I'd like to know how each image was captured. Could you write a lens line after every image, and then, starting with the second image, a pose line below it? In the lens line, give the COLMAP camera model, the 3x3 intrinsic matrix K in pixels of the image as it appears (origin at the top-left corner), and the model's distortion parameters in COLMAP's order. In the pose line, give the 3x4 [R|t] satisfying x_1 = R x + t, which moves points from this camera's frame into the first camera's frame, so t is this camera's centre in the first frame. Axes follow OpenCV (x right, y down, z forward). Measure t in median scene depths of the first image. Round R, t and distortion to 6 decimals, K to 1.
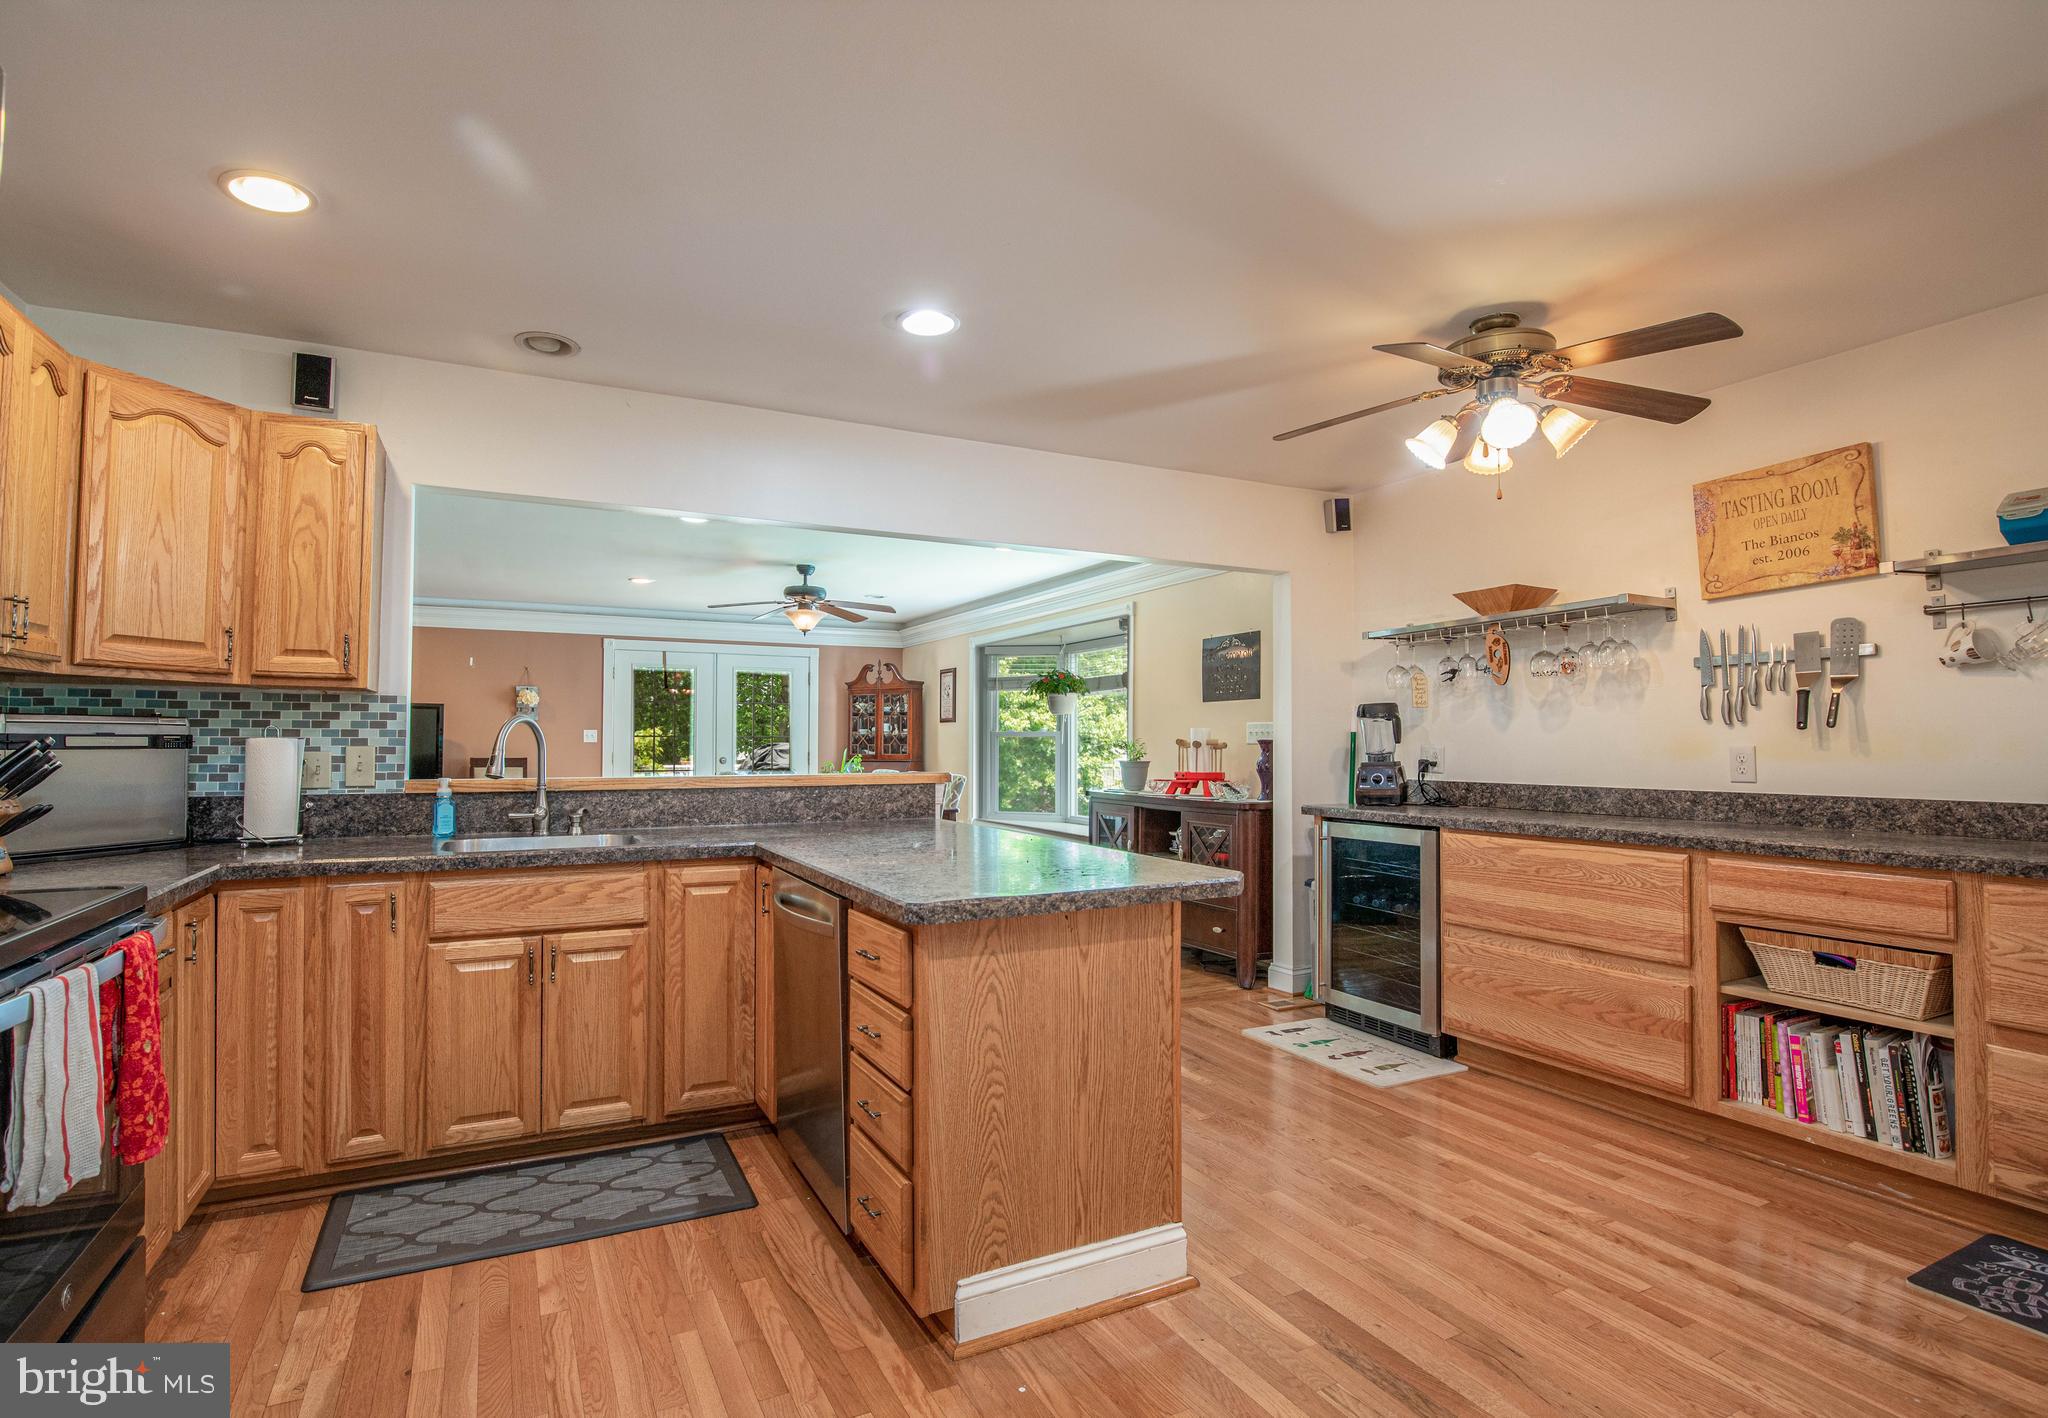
lens RADIAL K [[992.8, 0, 981.1], [0, 992.8, 718.3], [0, 0, 1]] dist [-0.027942, 0.000072]
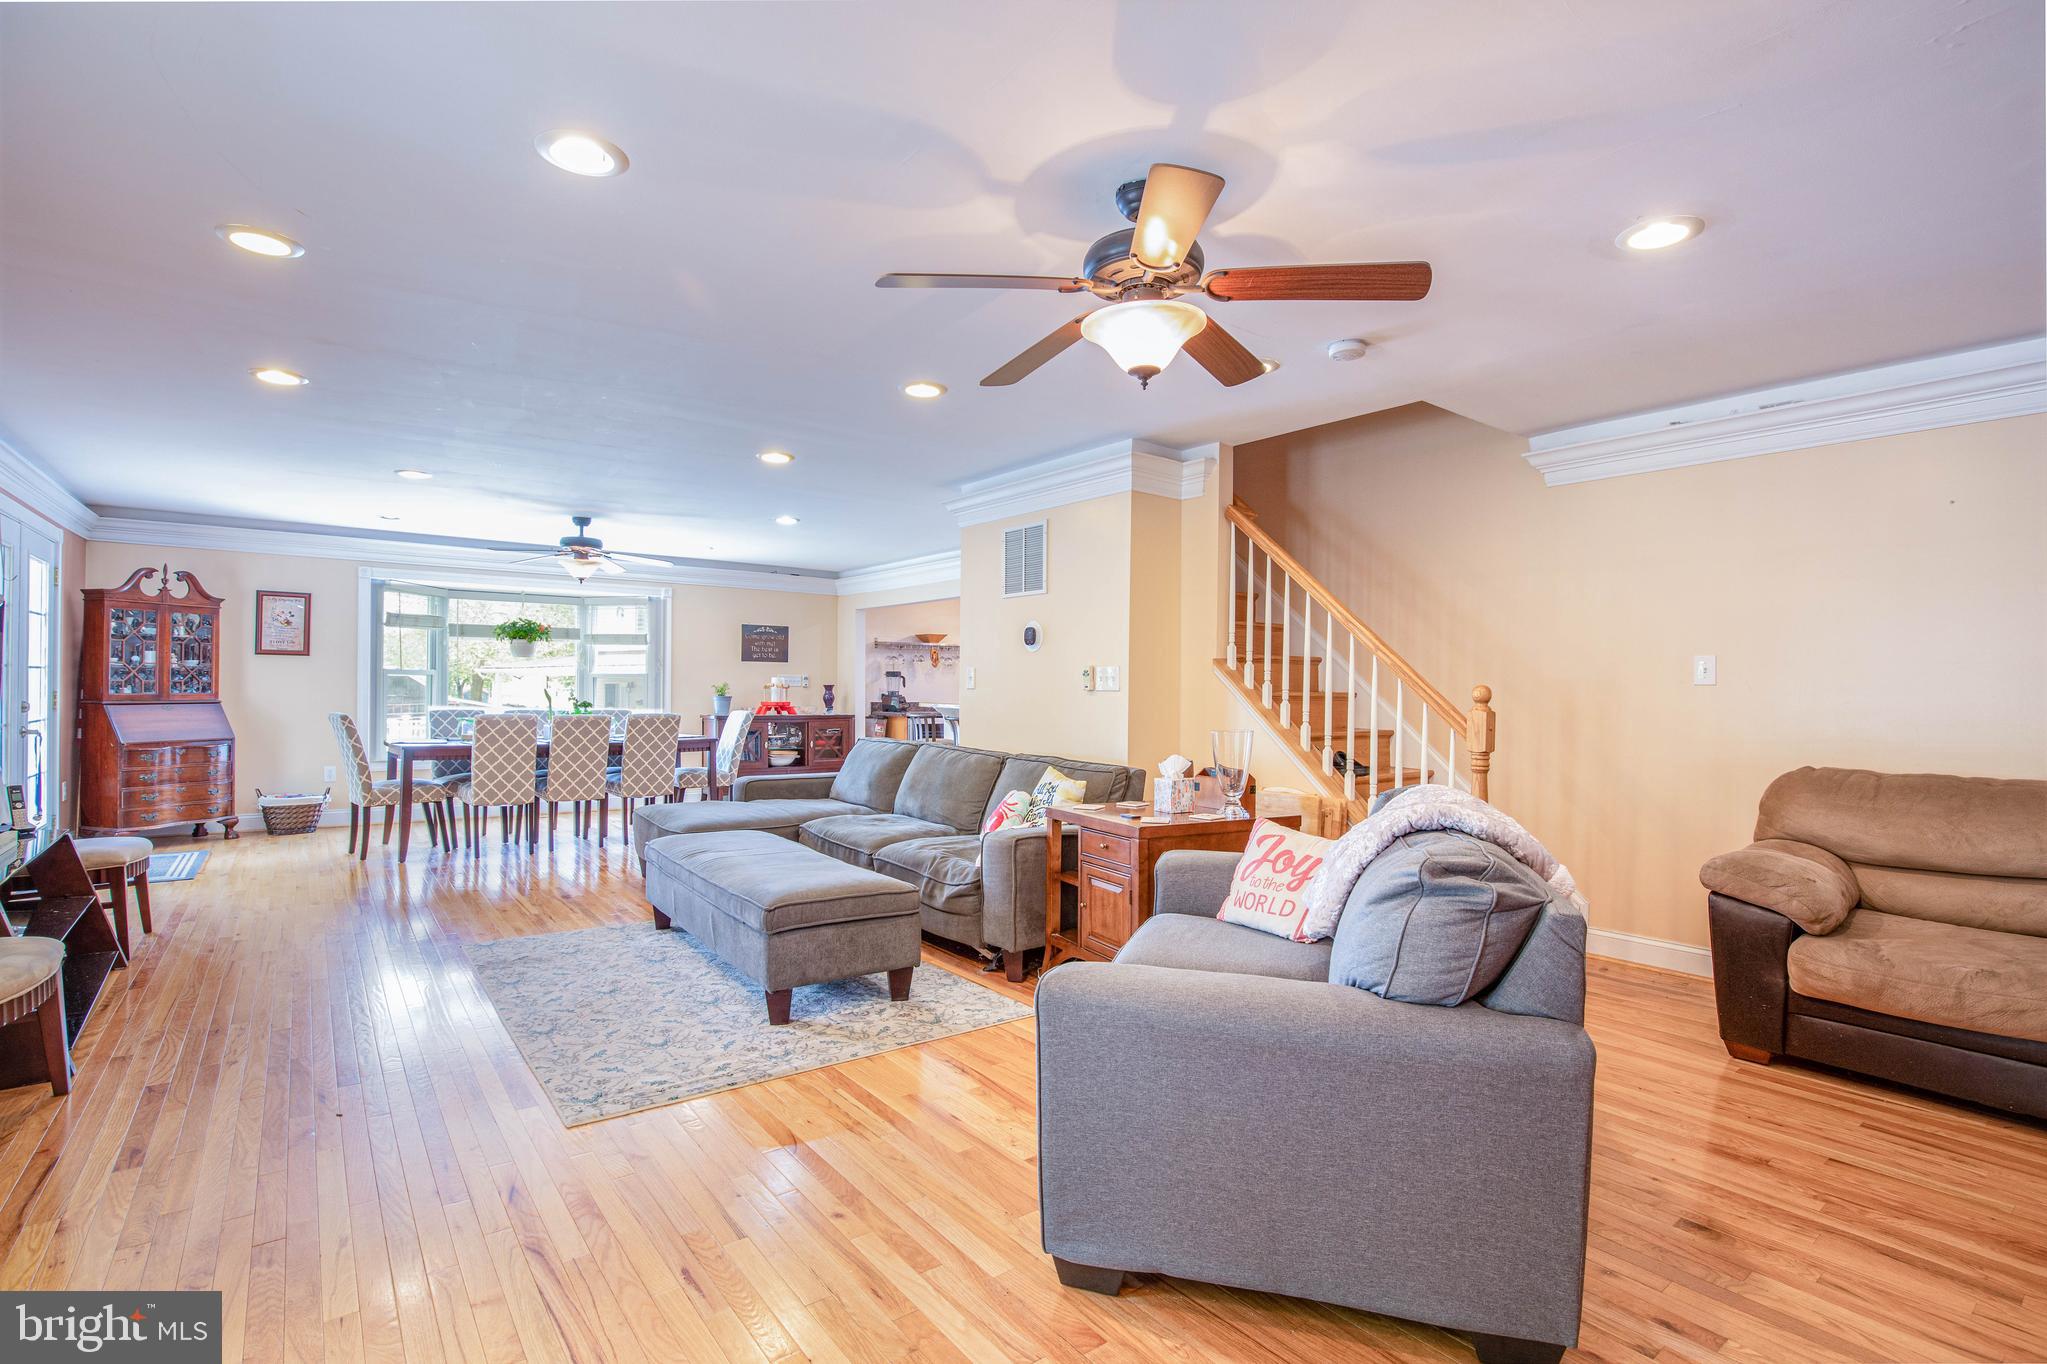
lens RADIAL K [[954.2, 0, 1023.5], [0, 954.2, 682.0], [0, 0, 1]] dist [-0.036359, 0.006430]
pose [[-0.194844, 0.001727, 0.980833, -3.199011], [-0.040088, 0.999149, -0.009723, 0.032393], [-0.980015, -0.041215, -0.194609, 1.835196]]
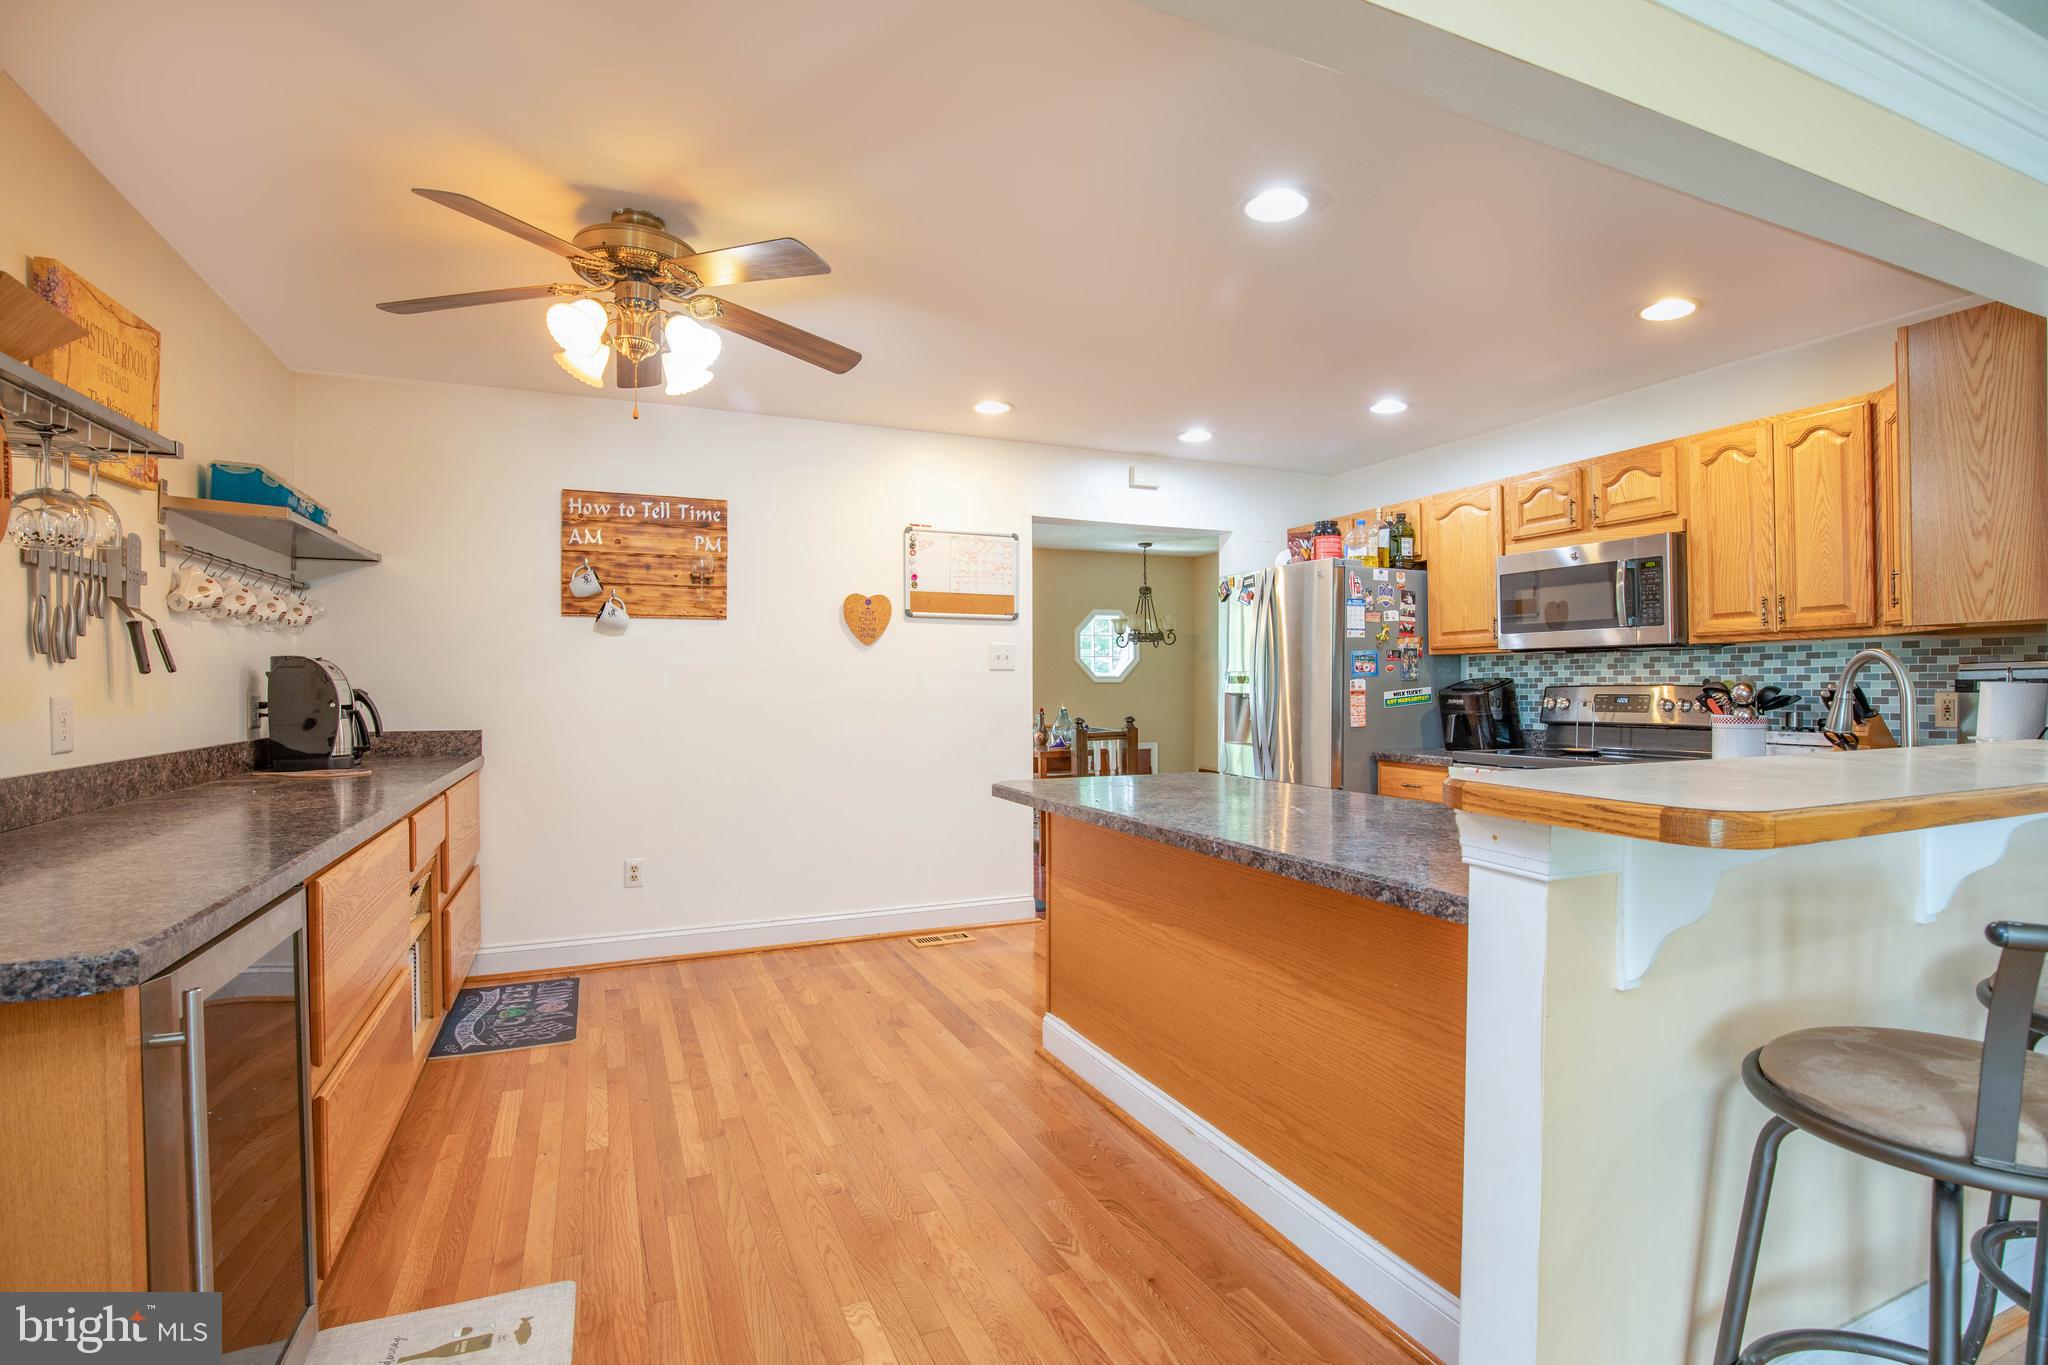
lens RADIAL K [[972.6, 0, 1028.7], [0, 972.6, 702.6], [0, 0, 1]] dist [-0.023572, 0.000212]
pose [[-0.999665, 0.001440, 0.025841, 0.145283], [0.001227, 0.999965, -0.008255, 0.044570], [-0.025852, -0.008221, -0.999632, 1.864186]]
